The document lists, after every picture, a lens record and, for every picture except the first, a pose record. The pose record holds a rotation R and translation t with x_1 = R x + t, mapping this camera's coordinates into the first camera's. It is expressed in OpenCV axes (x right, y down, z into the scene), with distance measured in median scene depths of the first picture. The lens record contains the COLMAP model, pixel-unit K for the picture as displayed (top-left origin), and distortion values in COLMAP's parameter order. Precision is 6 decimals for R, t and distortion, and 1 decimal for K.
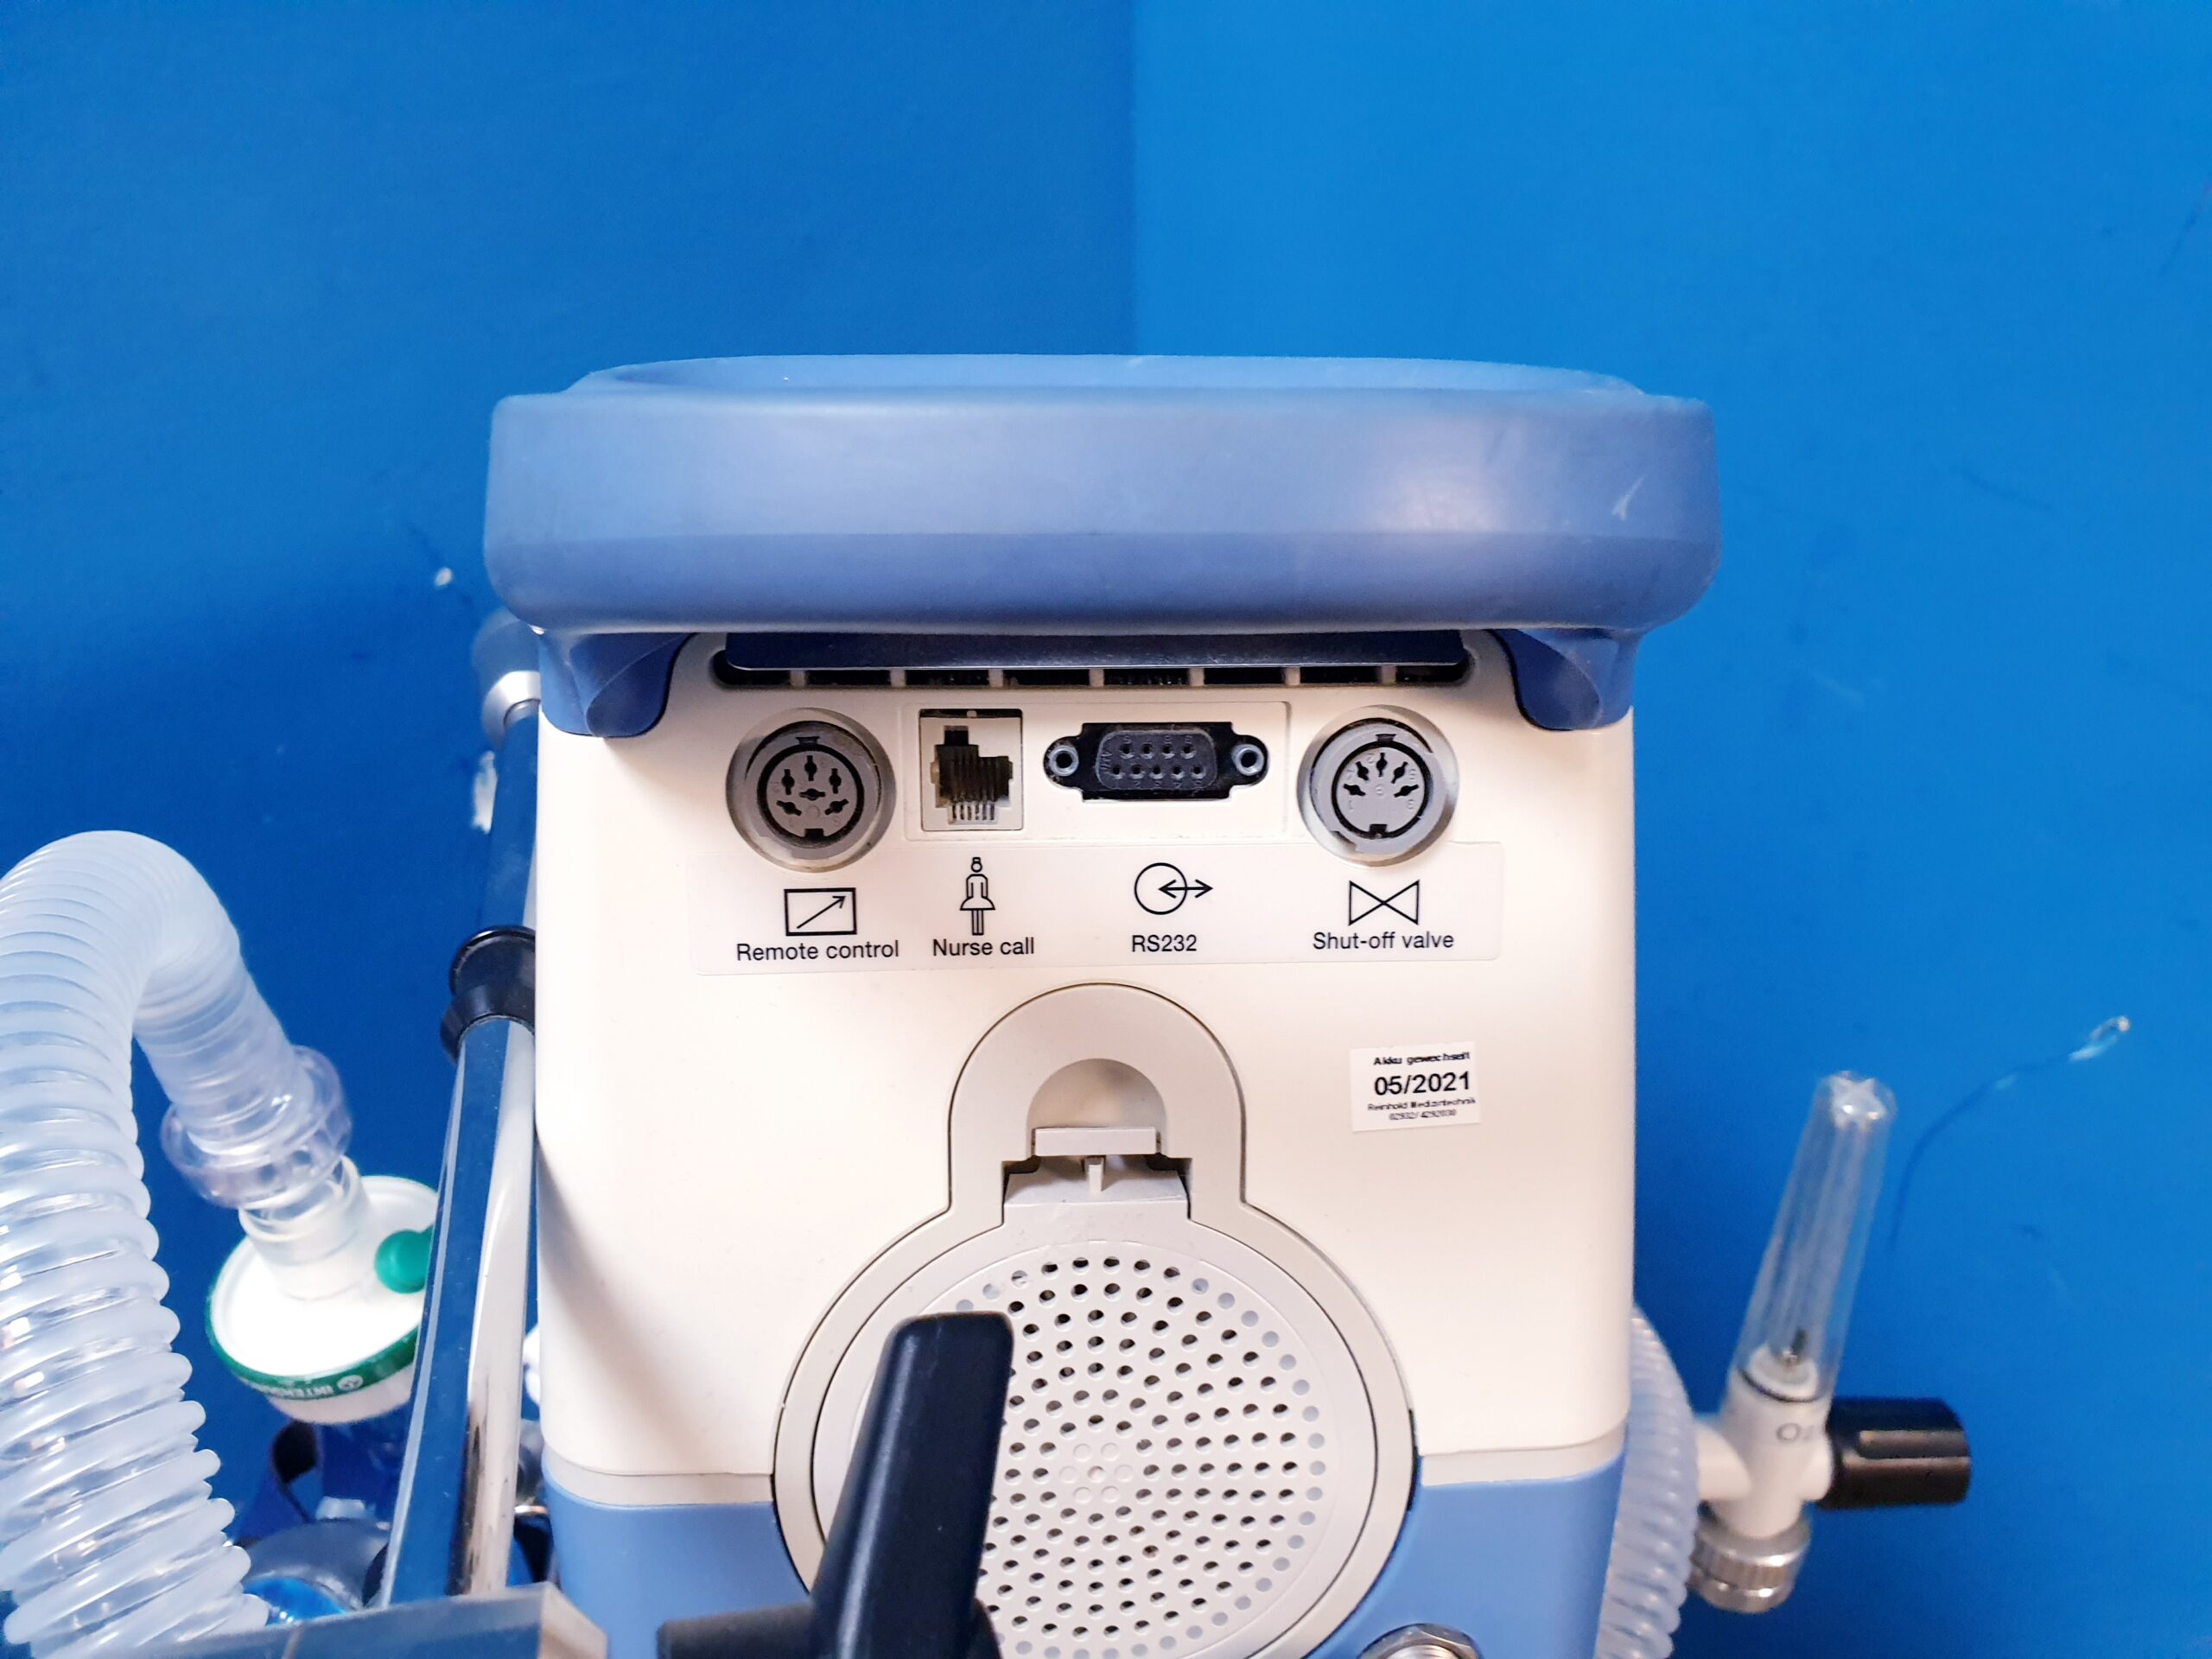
lens RADIAL K [[1733.2, 0, 1110.3], [0, 1733.2, 772.3], [0, 0, 1]] dist [-0.021889, 0.044475]
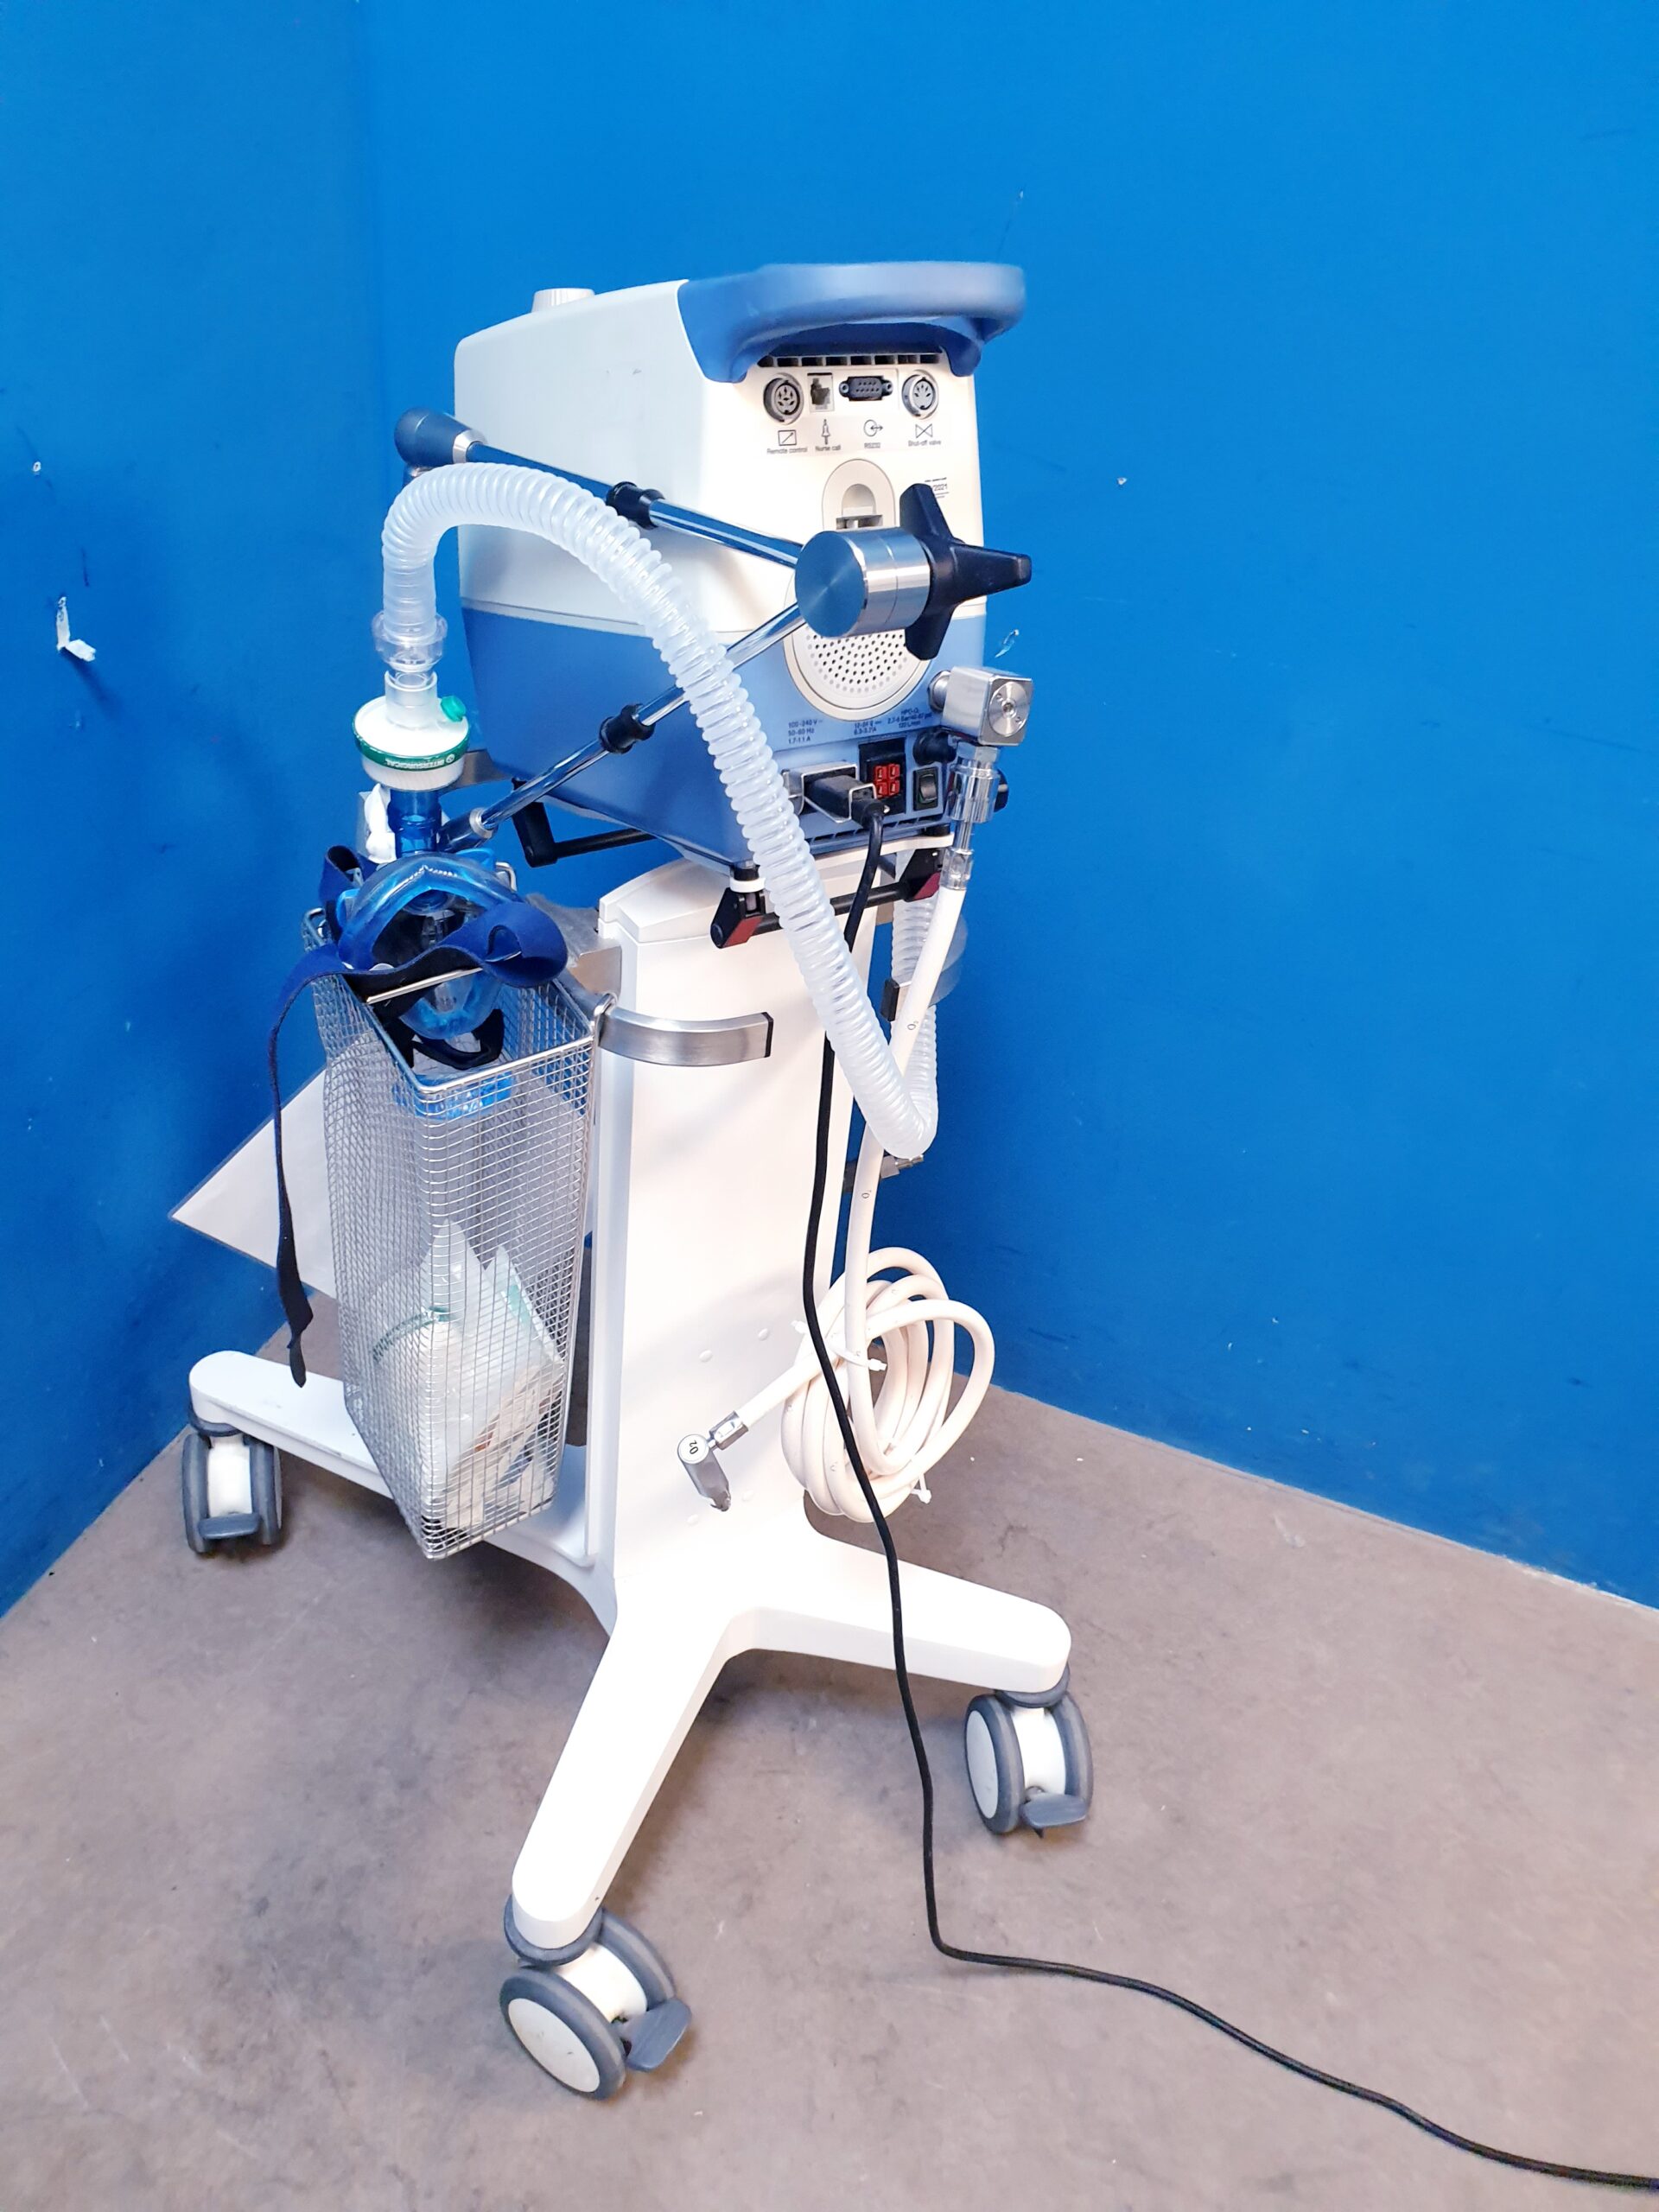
lens RADIAL K [[1733.2, 0, 806.3], [0, 1733.2, 1074.8], [0, 0, 1]] dist [-0.021889, 0.044475]
pose [[0.865661, -0.208018, 0.455368, -1.820670], [0.137201, 0.973339, 0.183813, 0.636624], [-0.481464, -0.096642, 0.871122, -1.951795]]
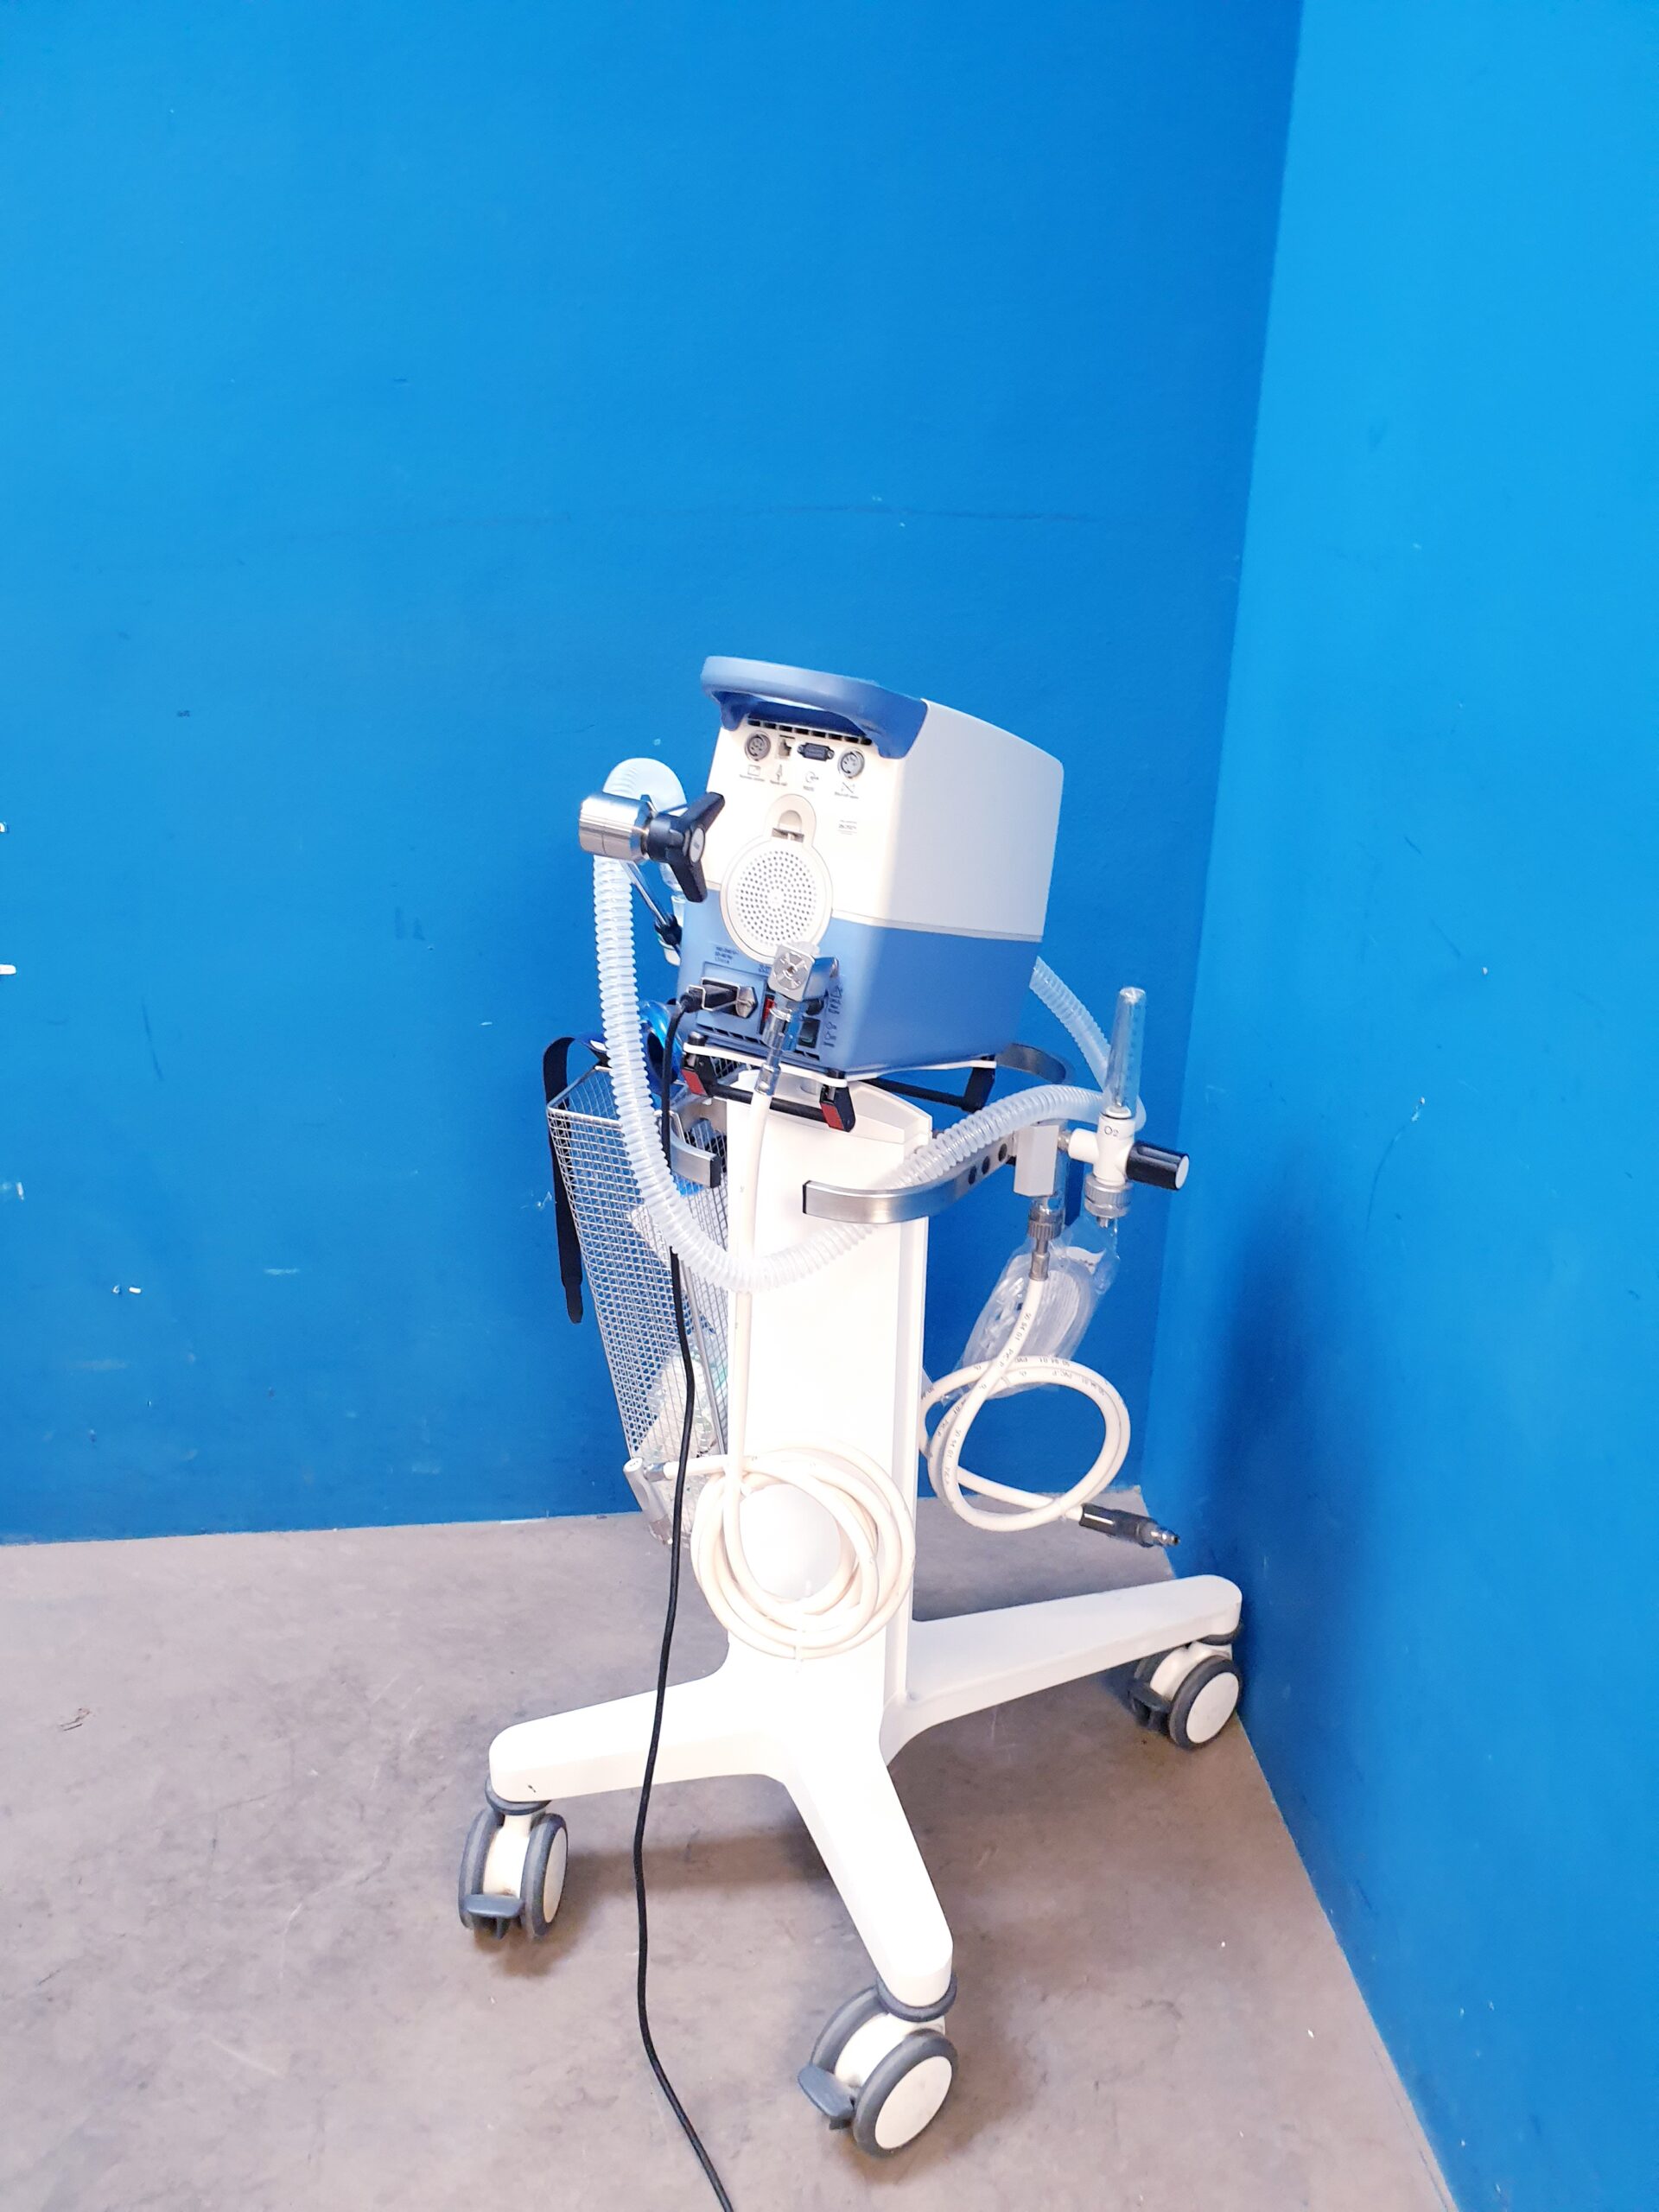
lens RADIAL K [[1733.2, 0, 847.7], [0, 1733.2, 1106.0], [0, 0, 1]] dist [-0.021889, 0.044475]
pose [[0.837492, 0.239726, -0.491059, 2.719511], [-0.282788, 0.959079, -0.014084, 0.988033], [0.467588, 0.150661, 0.871013, -3.081095]]
